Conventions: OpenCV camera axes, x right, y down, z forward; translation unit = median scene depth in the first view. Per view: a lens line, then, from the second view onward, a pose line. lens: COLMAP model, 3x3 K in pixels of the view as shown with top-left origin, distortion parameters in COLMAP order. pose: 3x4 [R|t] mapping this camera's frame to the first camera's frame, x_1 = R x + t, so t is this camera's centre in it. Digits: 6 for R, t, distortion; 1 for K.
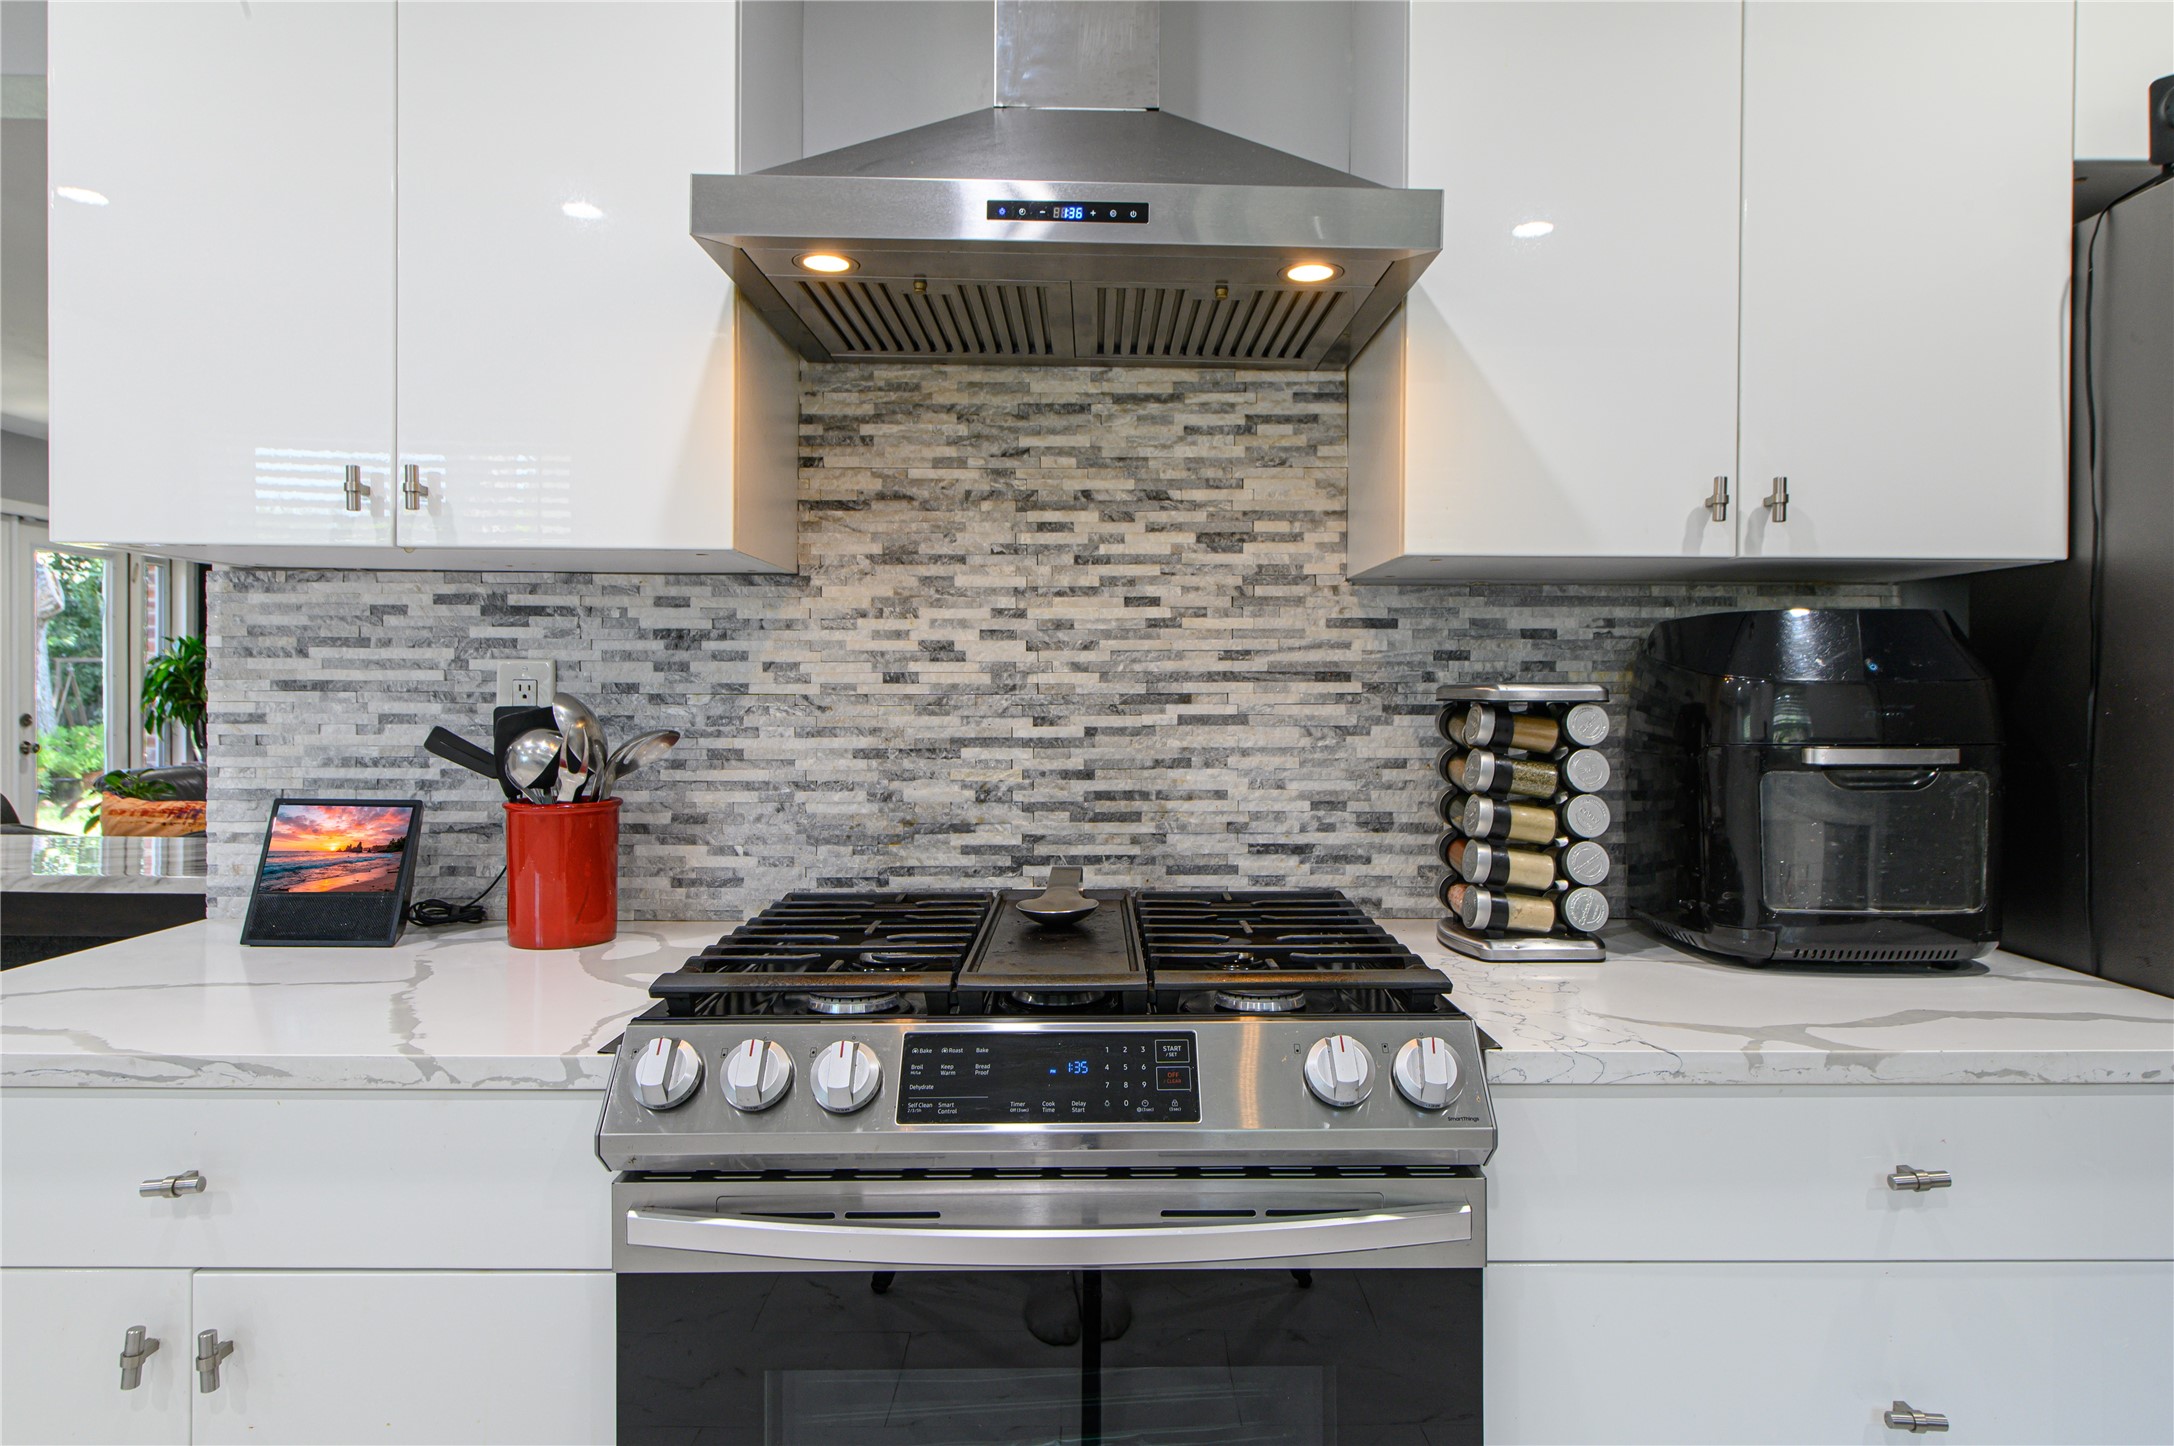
lens RADIAL K [[1277.6, 0, 1102.4], [0, 1277.6, 691.0], [0, 0, 1]] dist [0.017976, -0.001418]
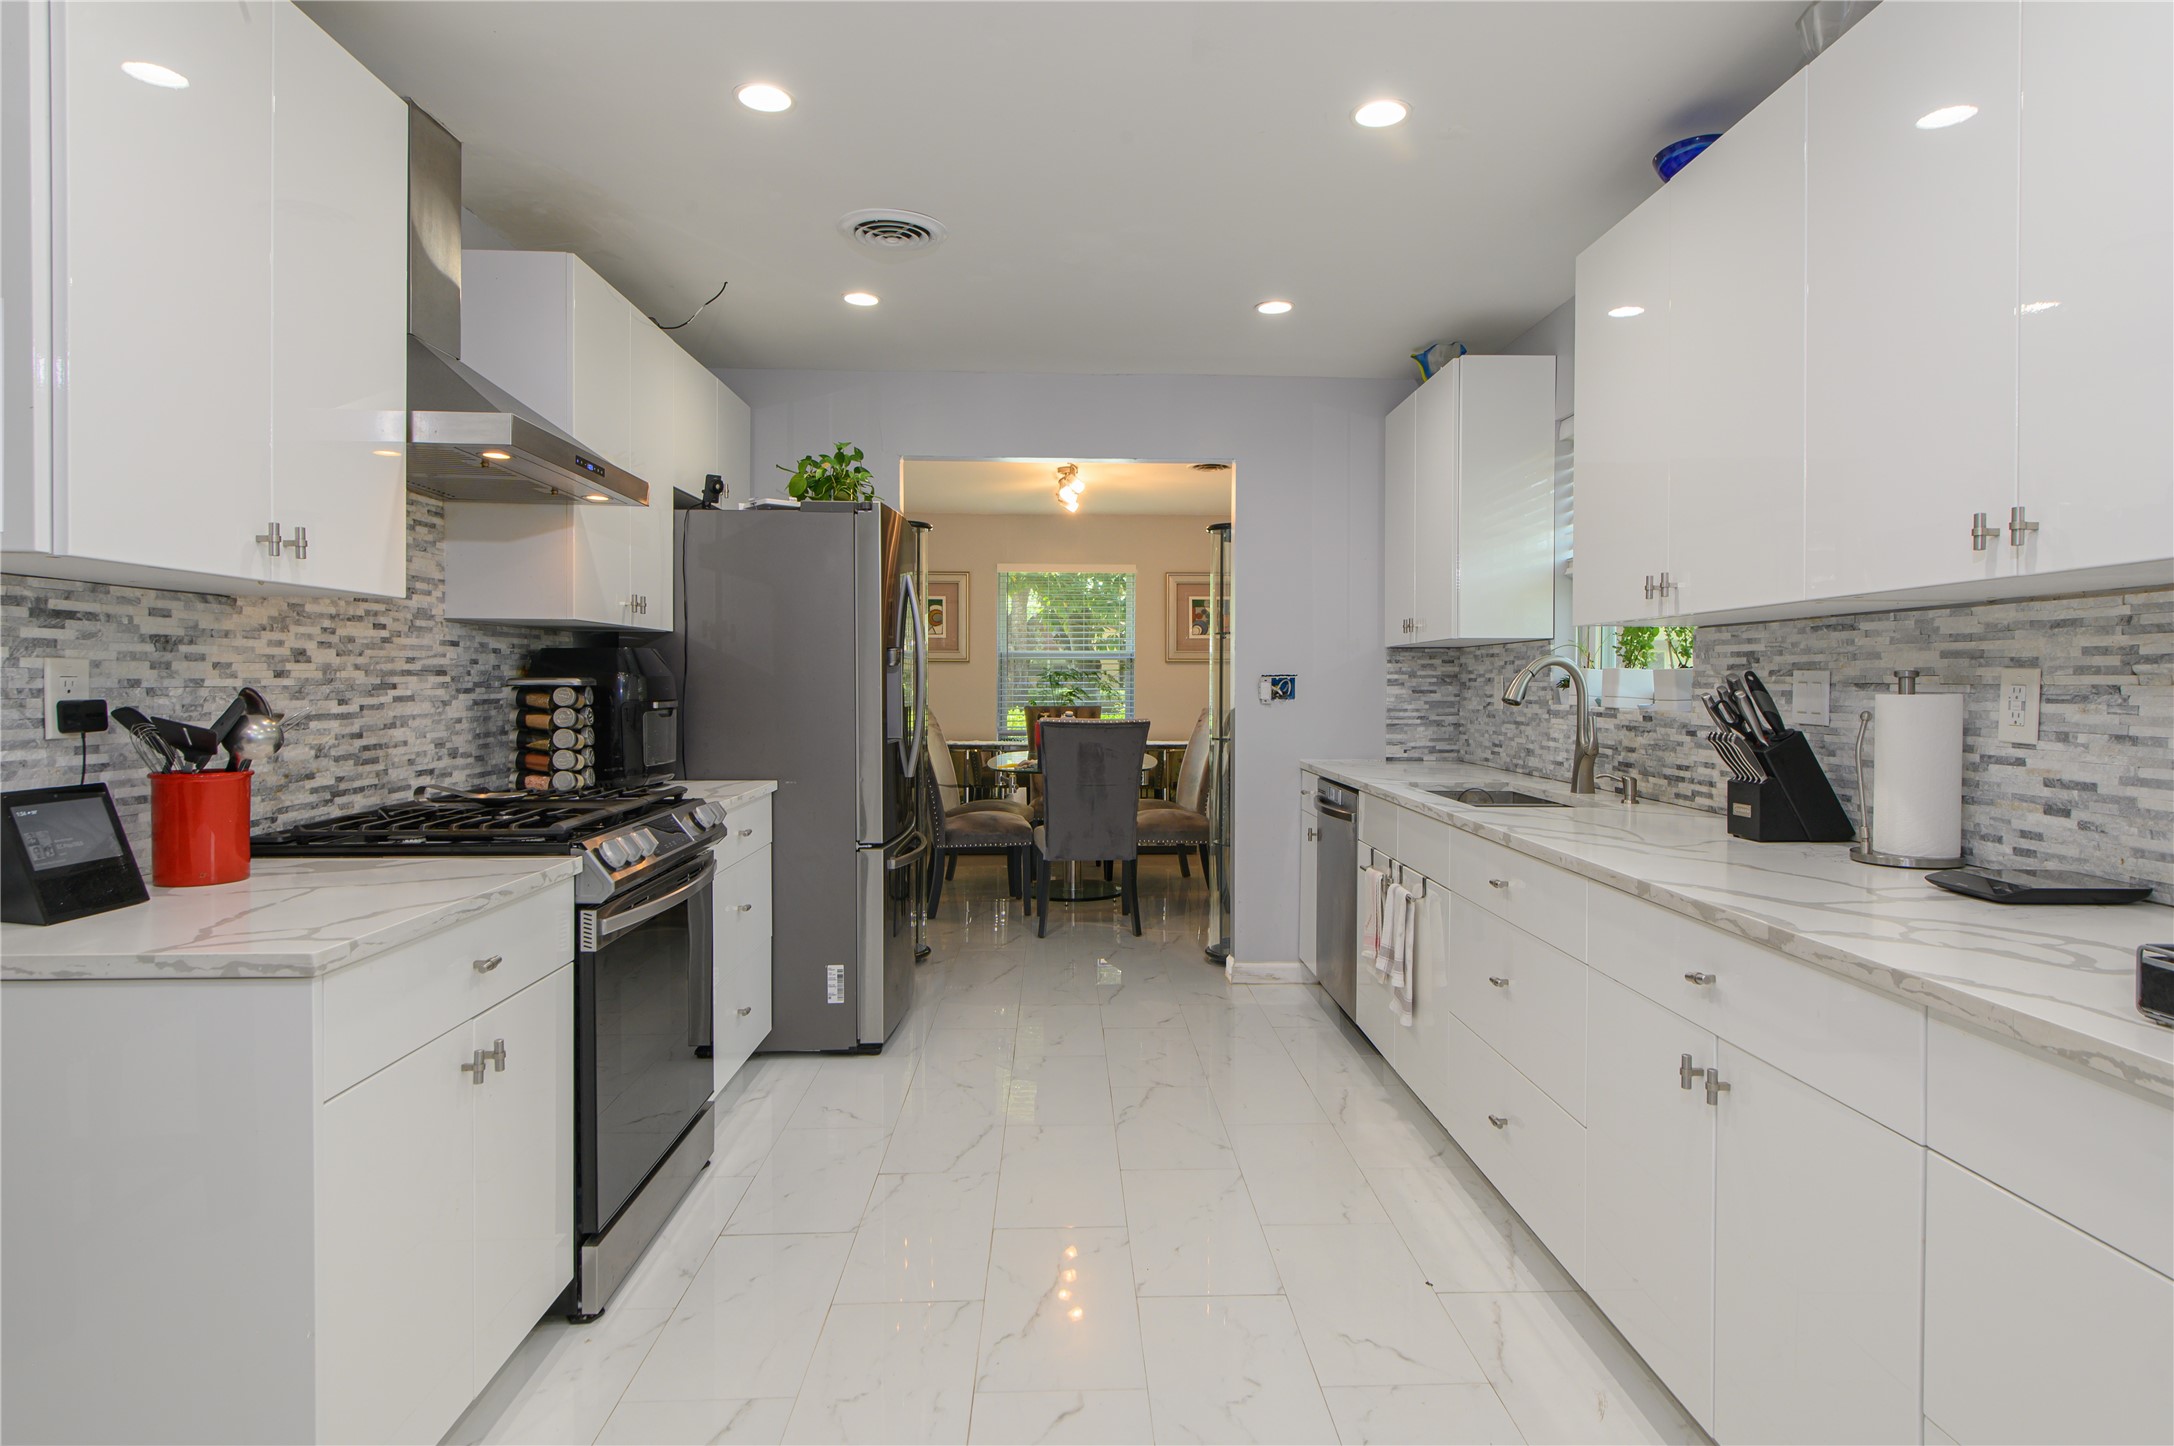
lens RADIAL K [[1193.1, 0, 1098.4], [0, 1193.1, 704.5], [0, 0, 1]] dist [-0.003233, -0.000993]
pose [[-0.021592, -0.027385, 0.999392, -1.497103], [-0.002145, 0.999624, 0.027345, -0.014618], [-0.999765, -0.001553, -0.021643, 0.123703]]
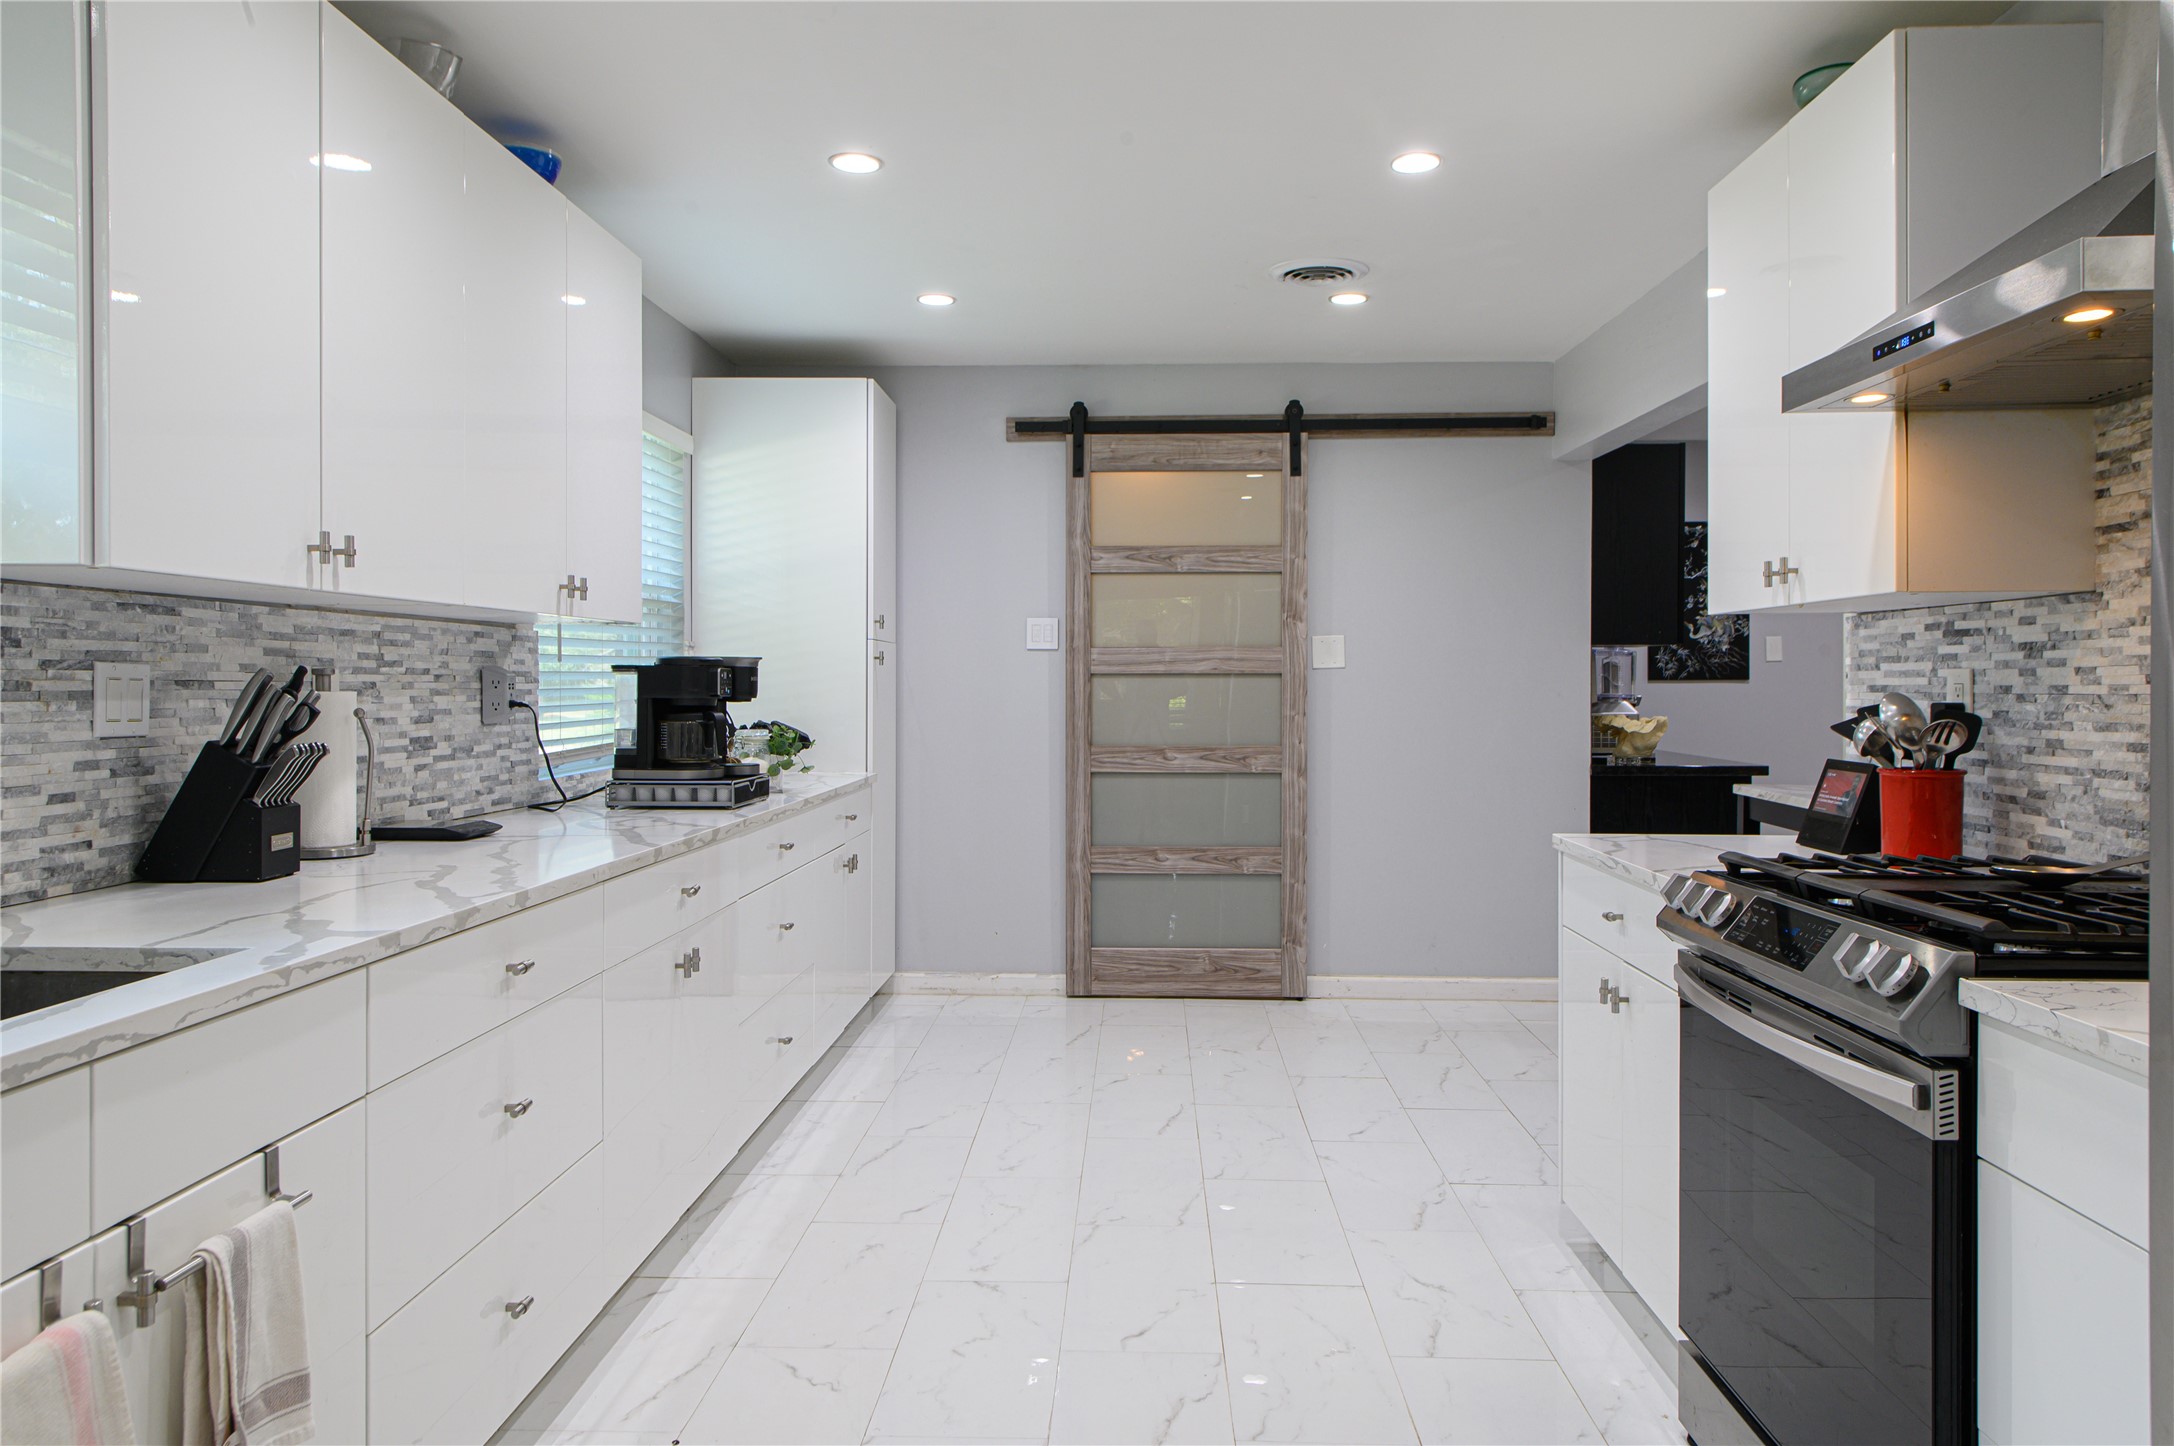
lens RADIAL K [[1419.4, 0, 1080.1], [0, 1419.4, 704.5], [0, 0, 1]] dist [0.011356, -0.004919]
pose [[-0.054771, 0.006705, -0.998476, 1.108273], [-0.003822, 0.999969, 0.006924, 0.006483], [0.998492, 0.004195, -0.054743, 0.148540]]
